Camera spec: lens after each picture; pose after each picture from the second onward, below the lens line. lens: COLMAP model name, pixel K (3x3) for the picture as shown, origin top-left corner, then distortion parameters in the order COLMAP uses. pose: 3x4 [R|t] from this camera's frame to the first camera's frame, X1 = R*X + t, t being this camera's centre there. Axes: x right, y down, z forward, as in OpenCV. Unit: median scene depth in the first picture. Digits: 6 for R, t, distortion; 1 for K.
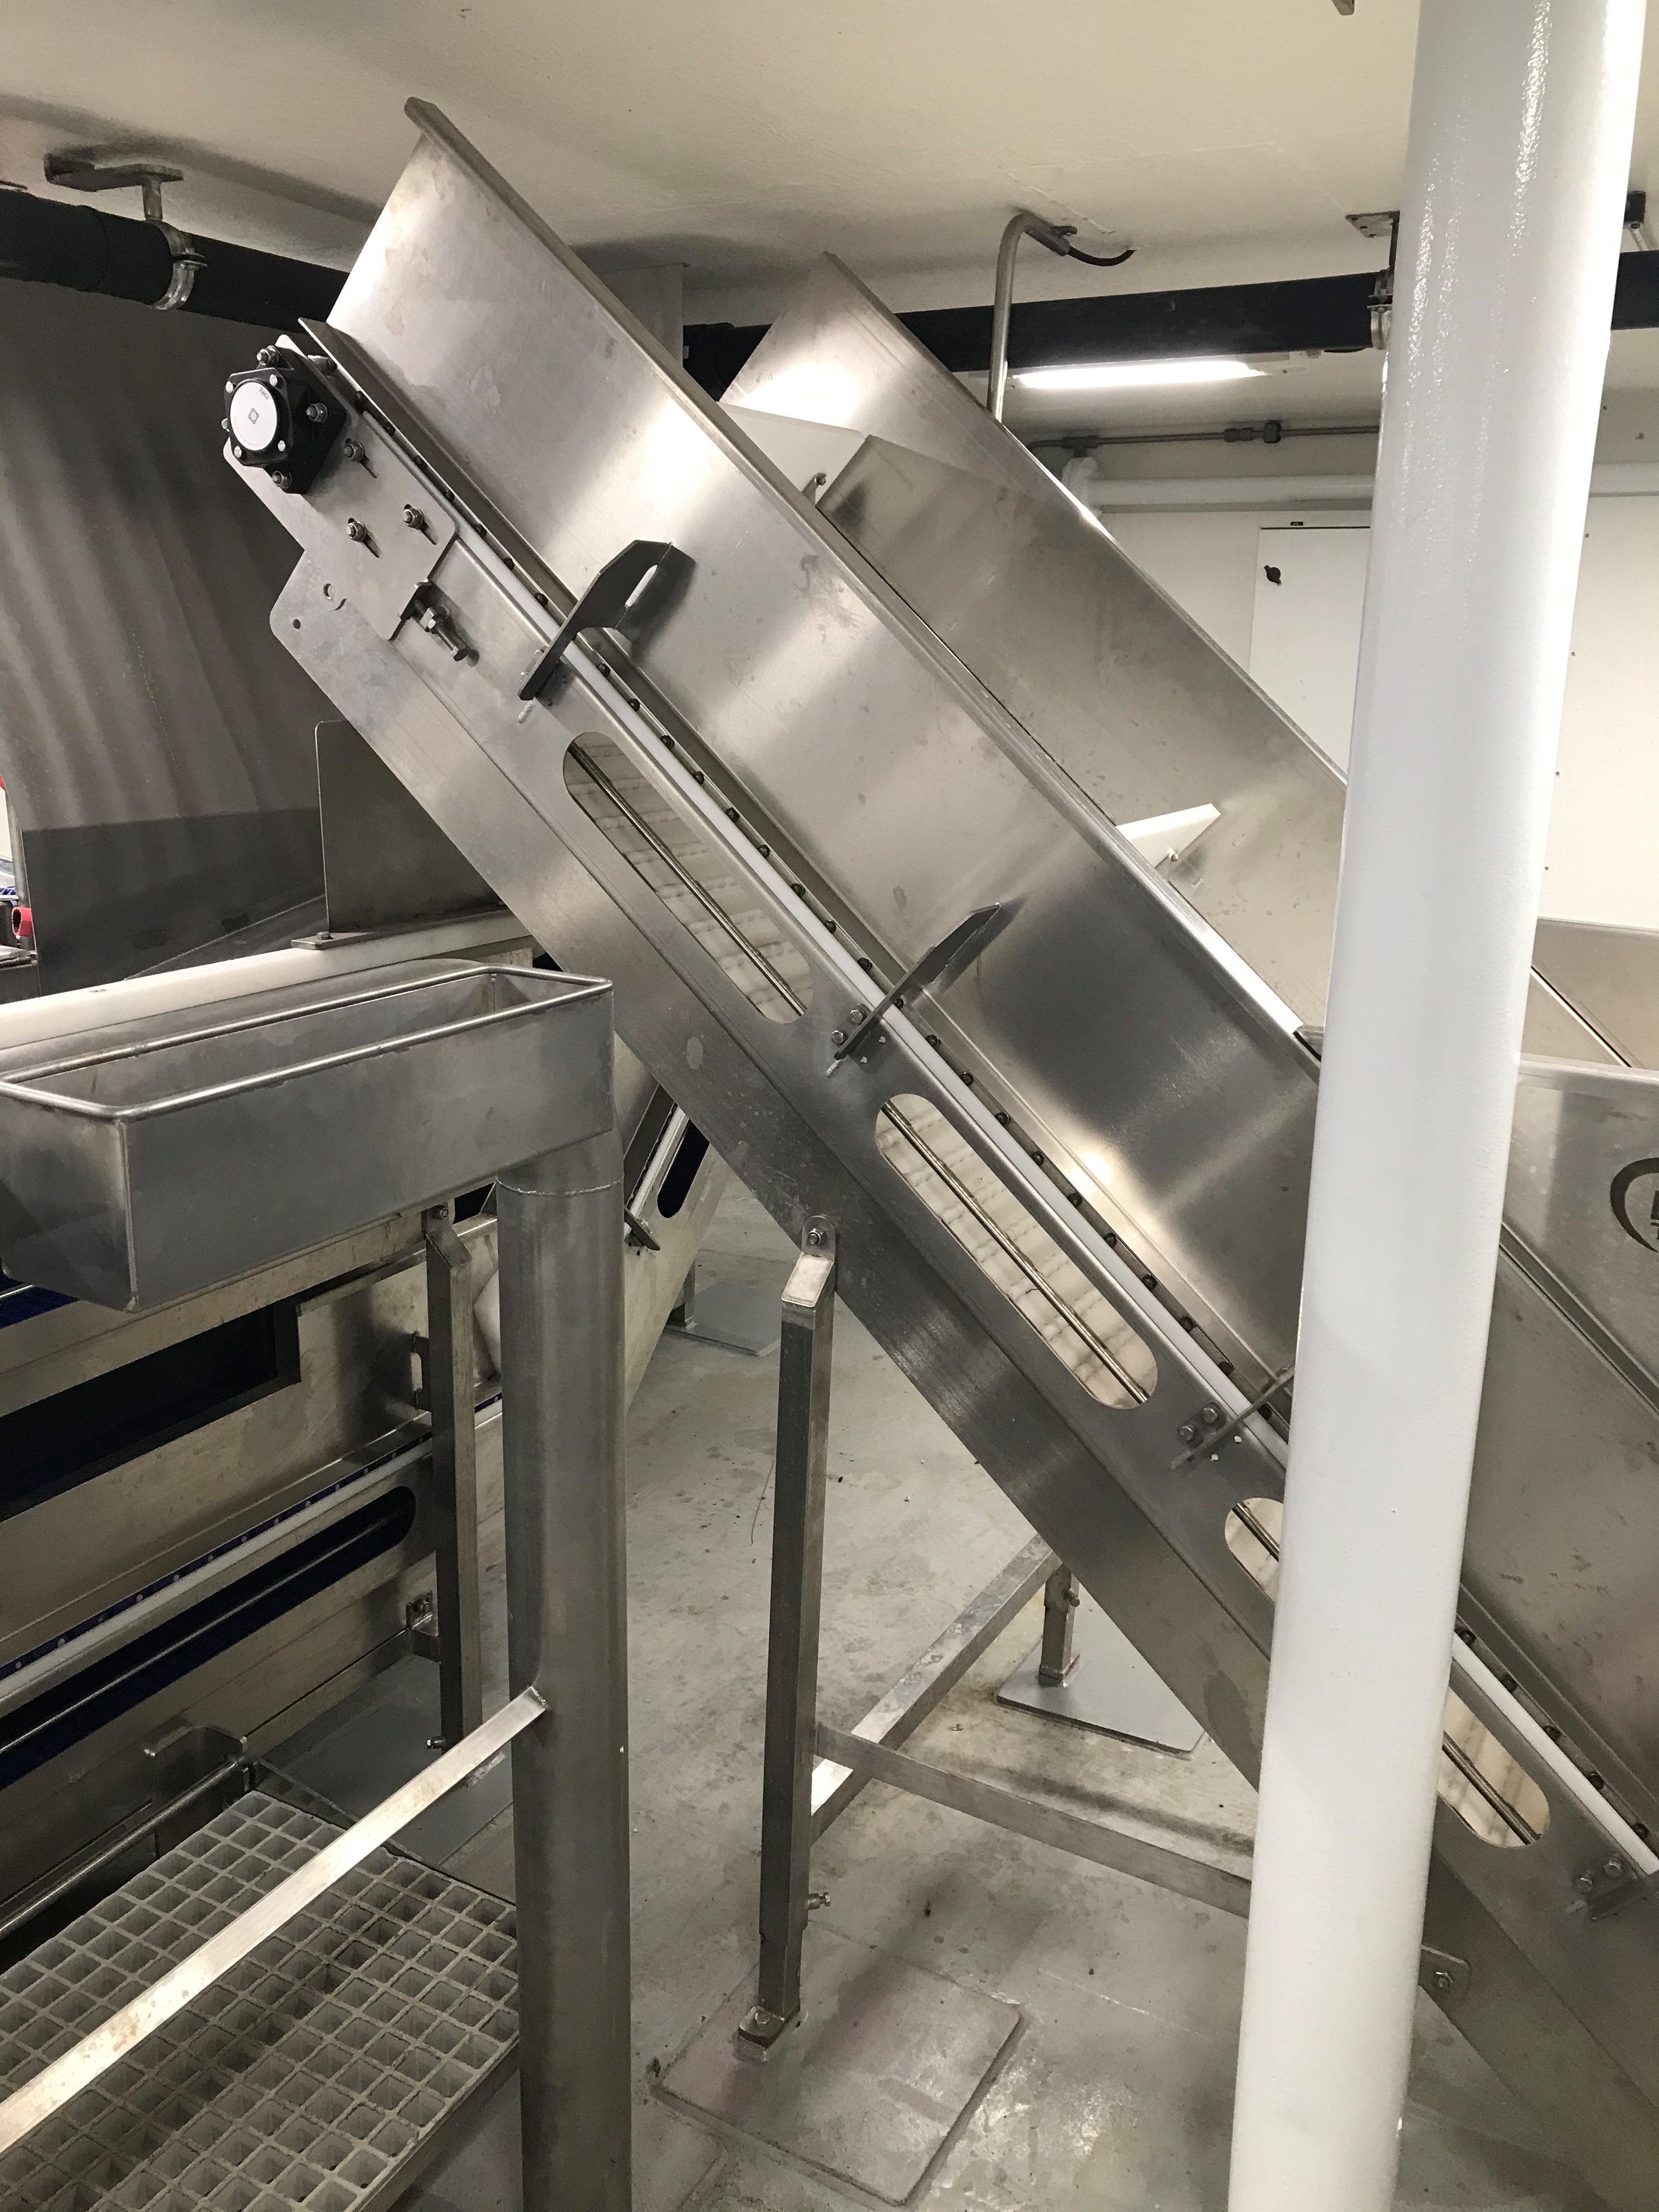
lens RADIAL K [[1791.5, 0, 828.4], [0, 1791.5, 1108.0], [0, 0, 1]] dist [0.049248, -0.052396]
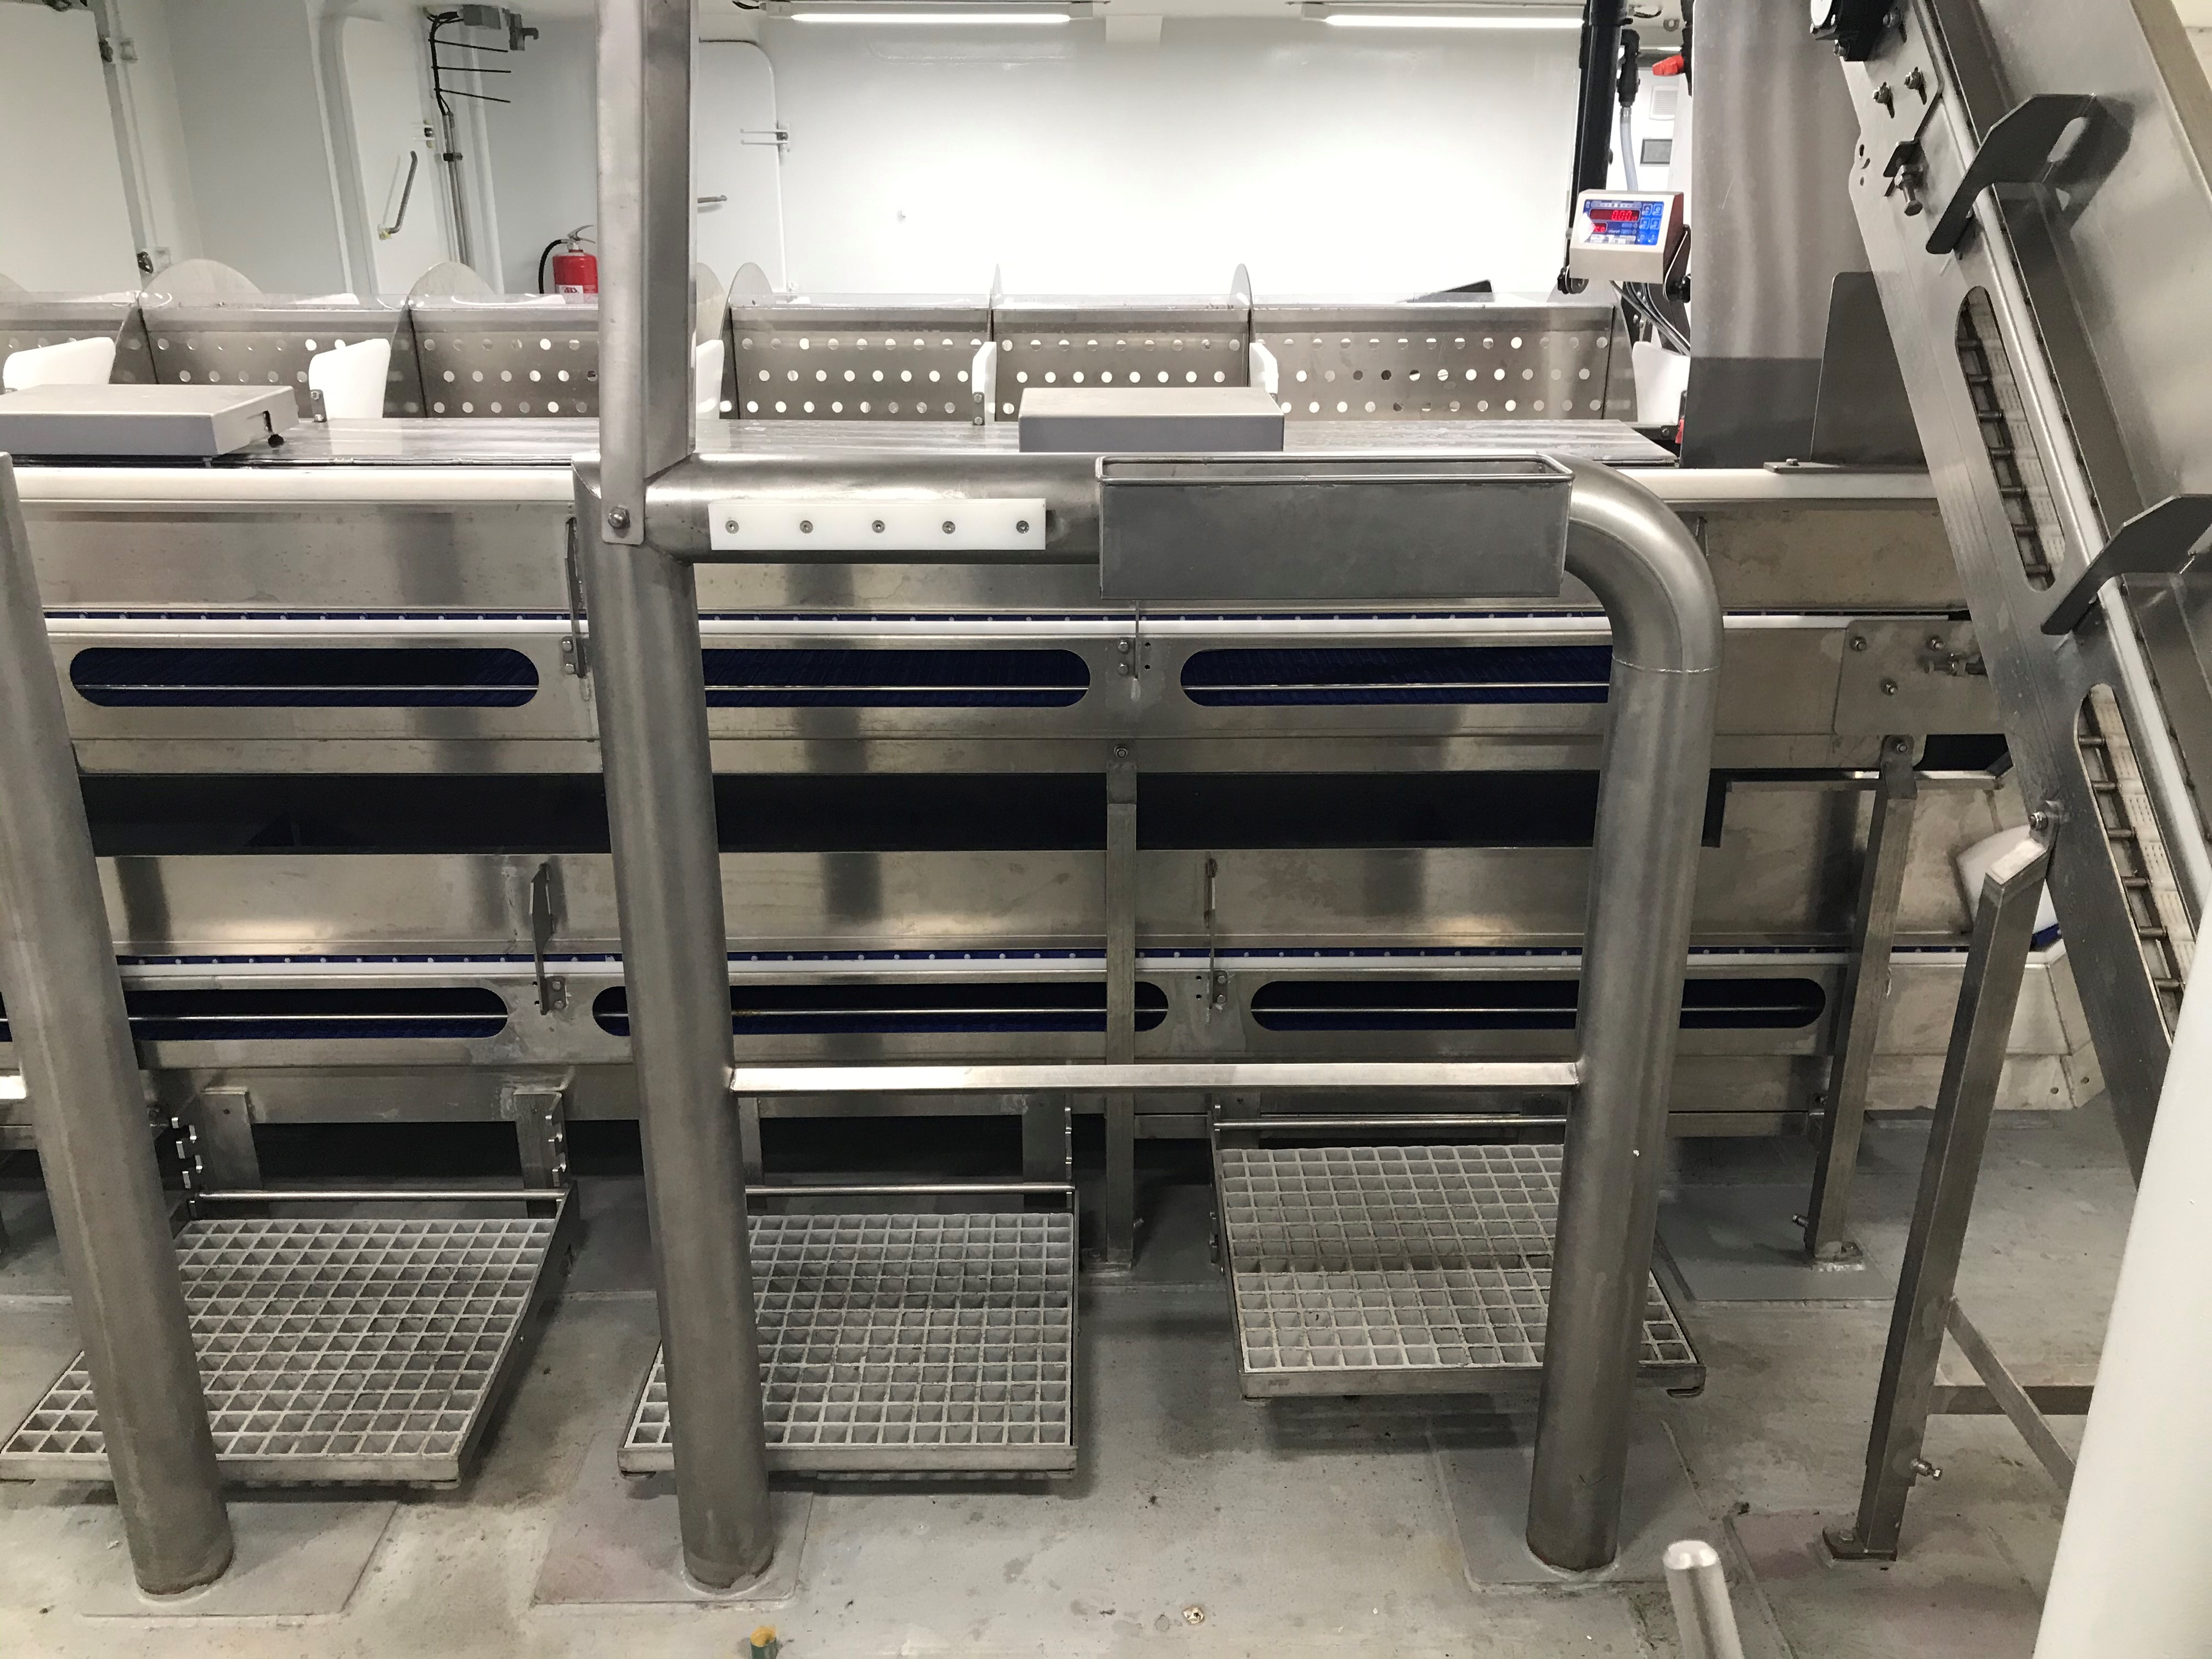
lens RADIAL K [[1791.5, 0, 1108.5], [0, 1791.5, 834.9], [0, 0, 1]] dist [0.049248, -0.052396]
pose [[0.497076, 0.290118, -0.817769, 0.537855], [-0.213415, 0.954375, 0.208858, -0.017990], [0.841052, 0.070706, 0.536313, 0.042937]]
